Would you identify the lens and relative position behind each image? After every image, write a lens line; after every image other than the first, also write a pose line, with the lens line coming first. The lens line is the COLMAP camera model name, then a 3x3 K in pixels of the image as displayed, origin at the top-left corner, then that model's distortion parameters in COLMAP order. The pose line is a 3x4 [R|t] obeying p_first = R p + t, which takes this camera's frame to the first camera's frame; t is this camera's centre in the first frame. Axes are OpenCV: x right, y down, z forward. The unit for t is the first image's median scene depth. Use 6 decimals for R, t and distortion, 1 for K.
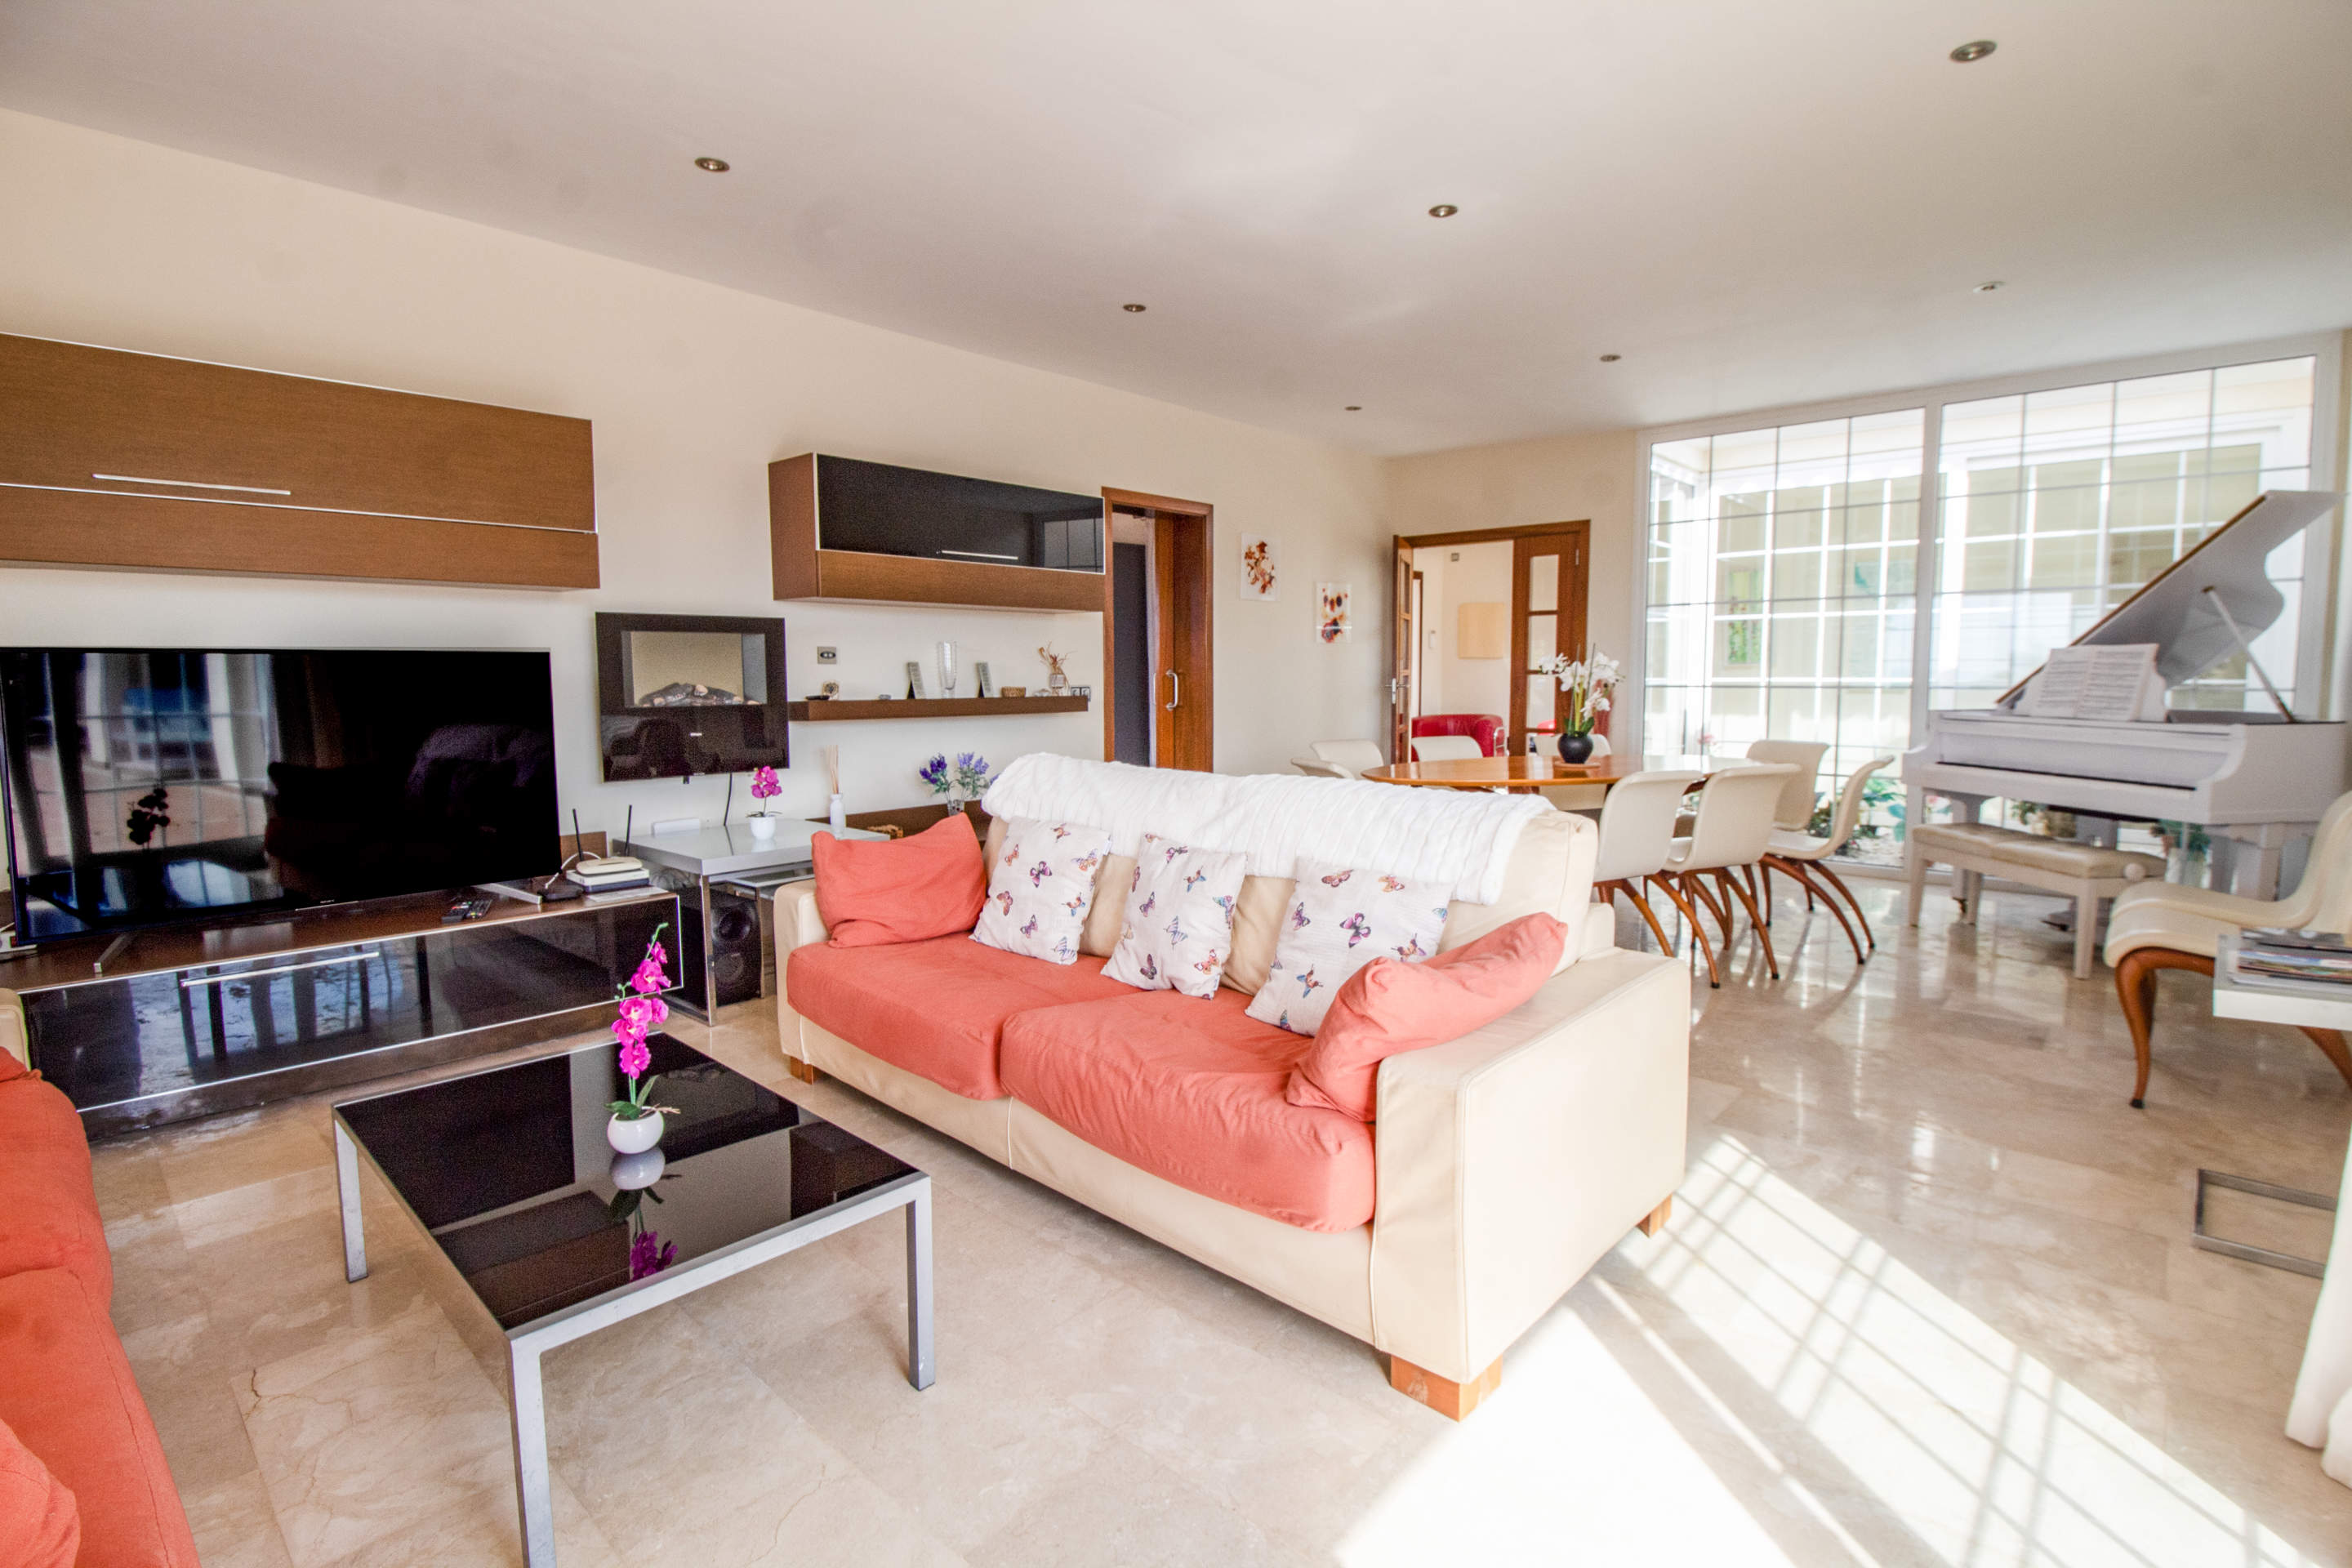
lens RADIAL K [[1098.5, 0, 1172.2], [0, 1098.5, 777.5], [0, 0, 1]] dist [-0.009337, -0.005500]
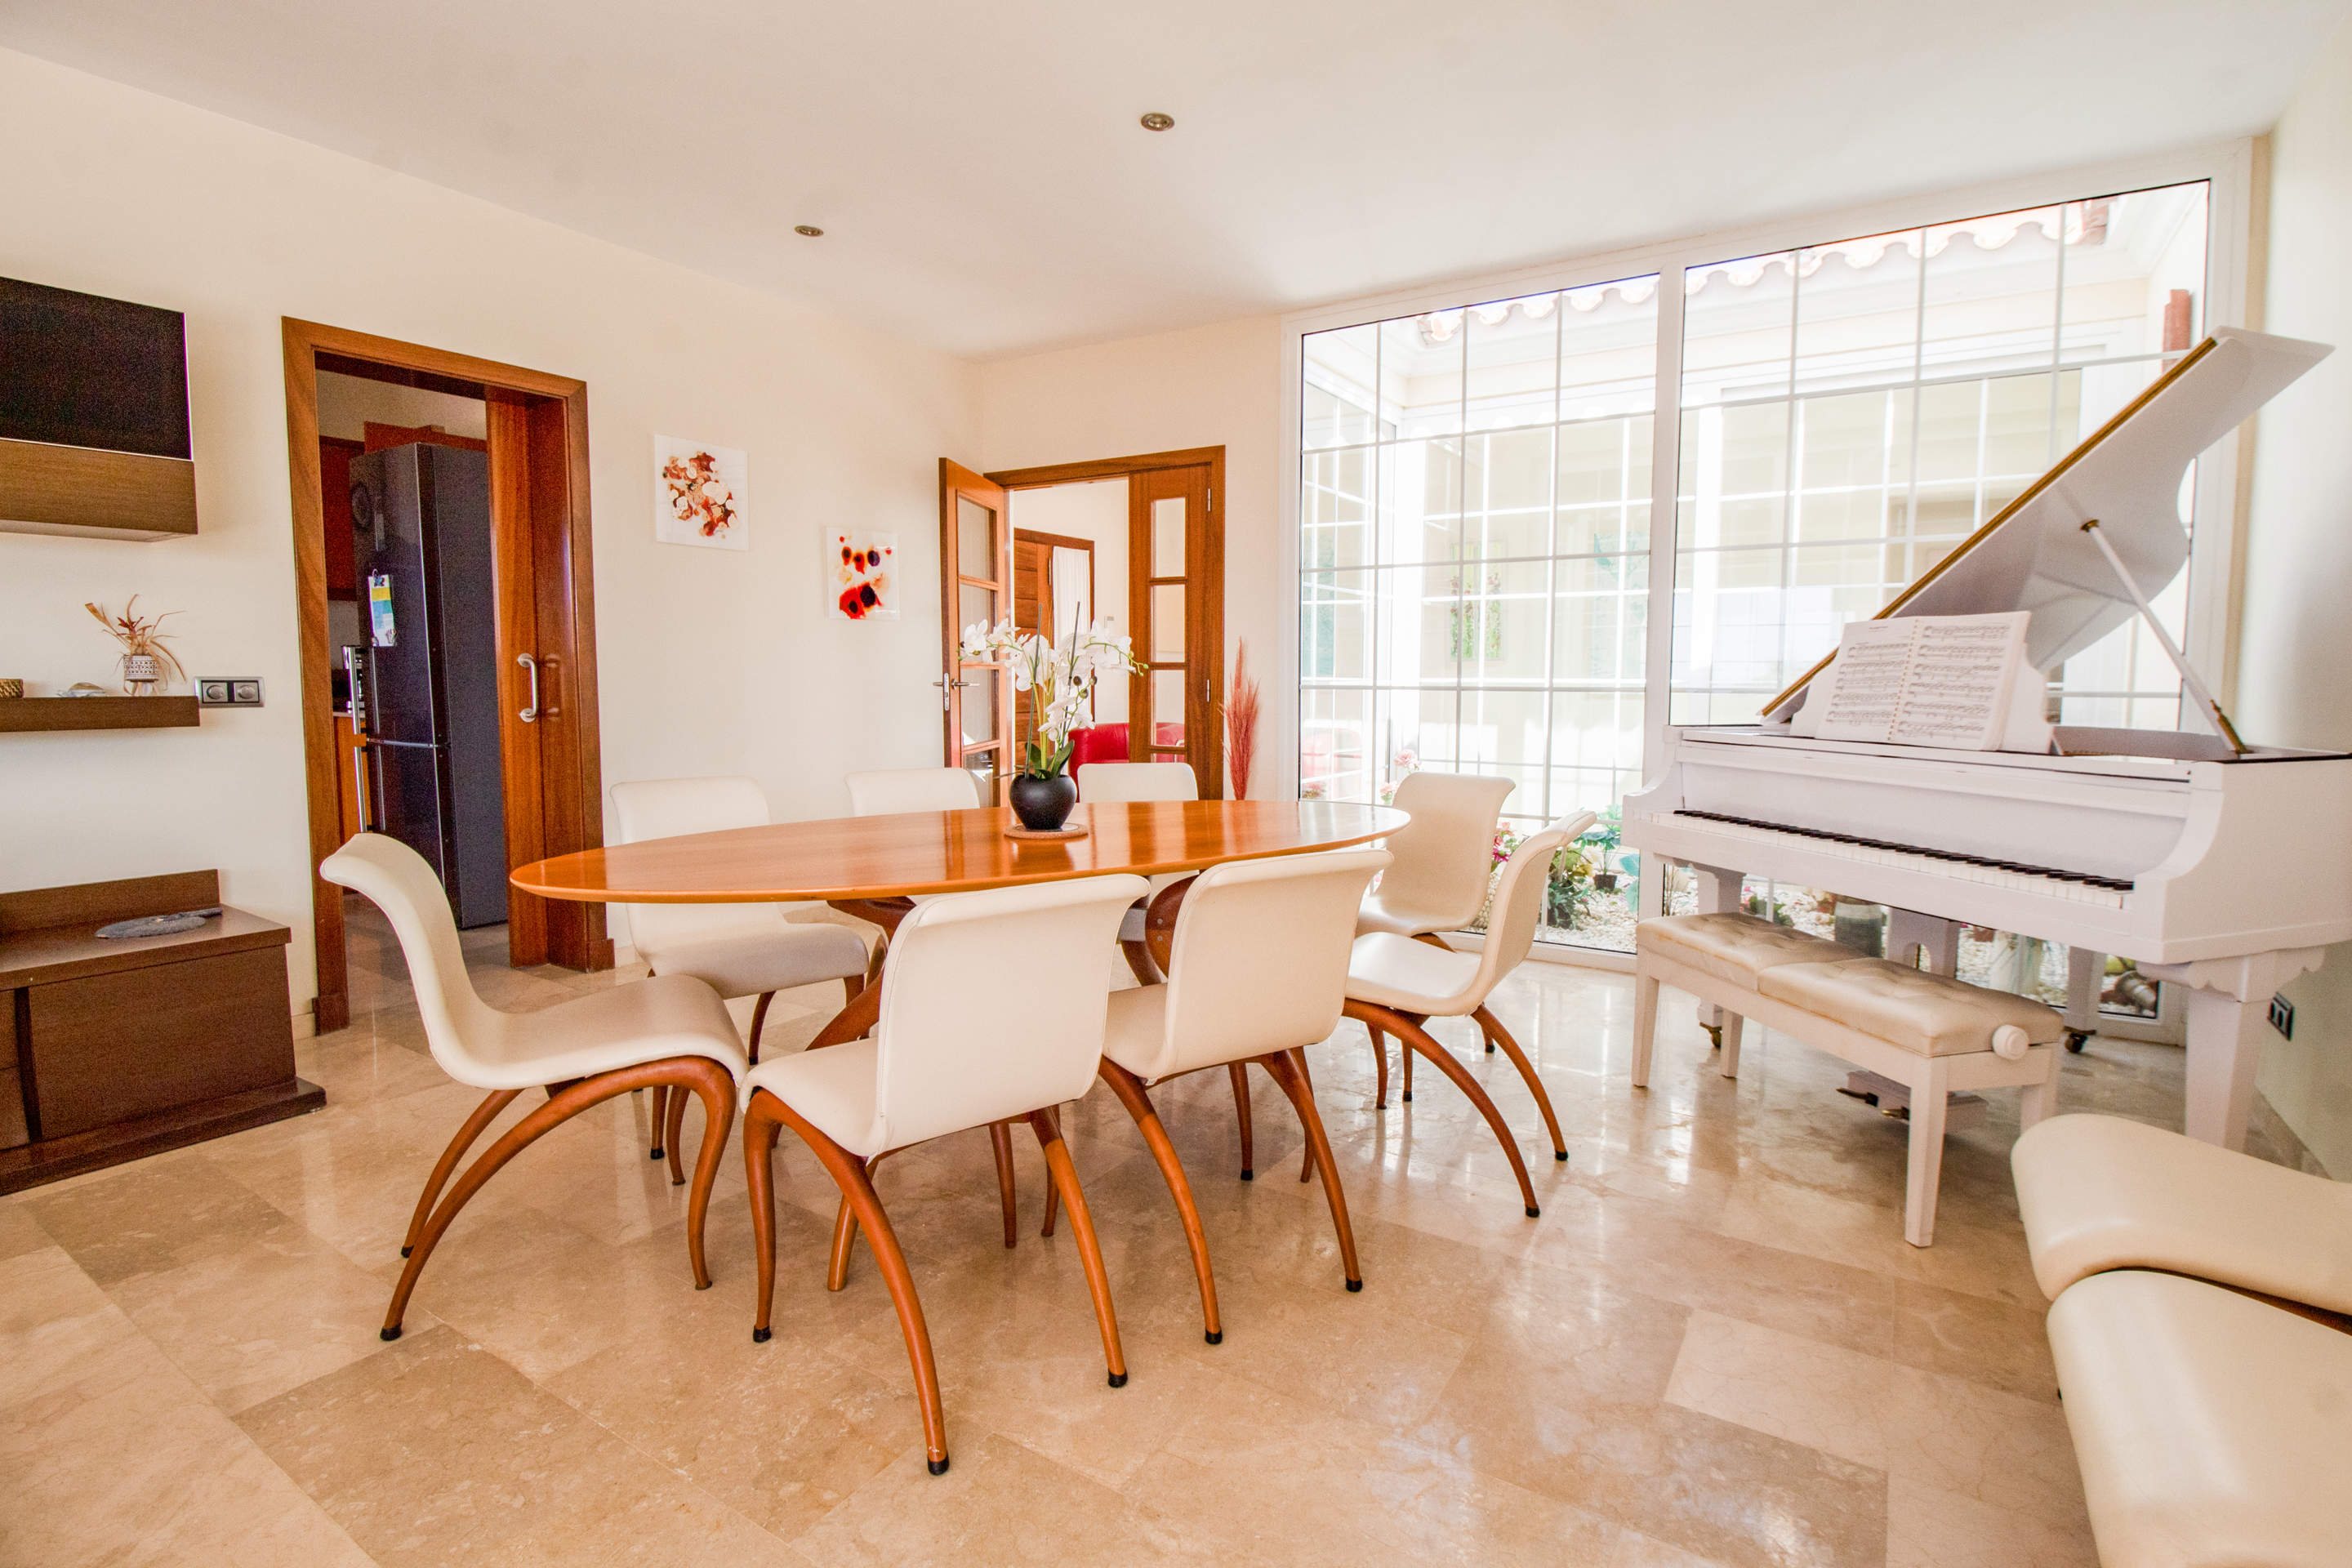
lens RADIAL K [[1098.5, 0, 1181.0], [0, 1098.5, 776.8], [0, 0, 1]] dist [-0.009337, -0.005500]
pose [[0.986540, -0.005530, 0.163425, 0.252645], [0.006115, 0.999977, -0.003078, -0.025488], [-0.163404, 0.004036, 0.986551, 0.339488]]
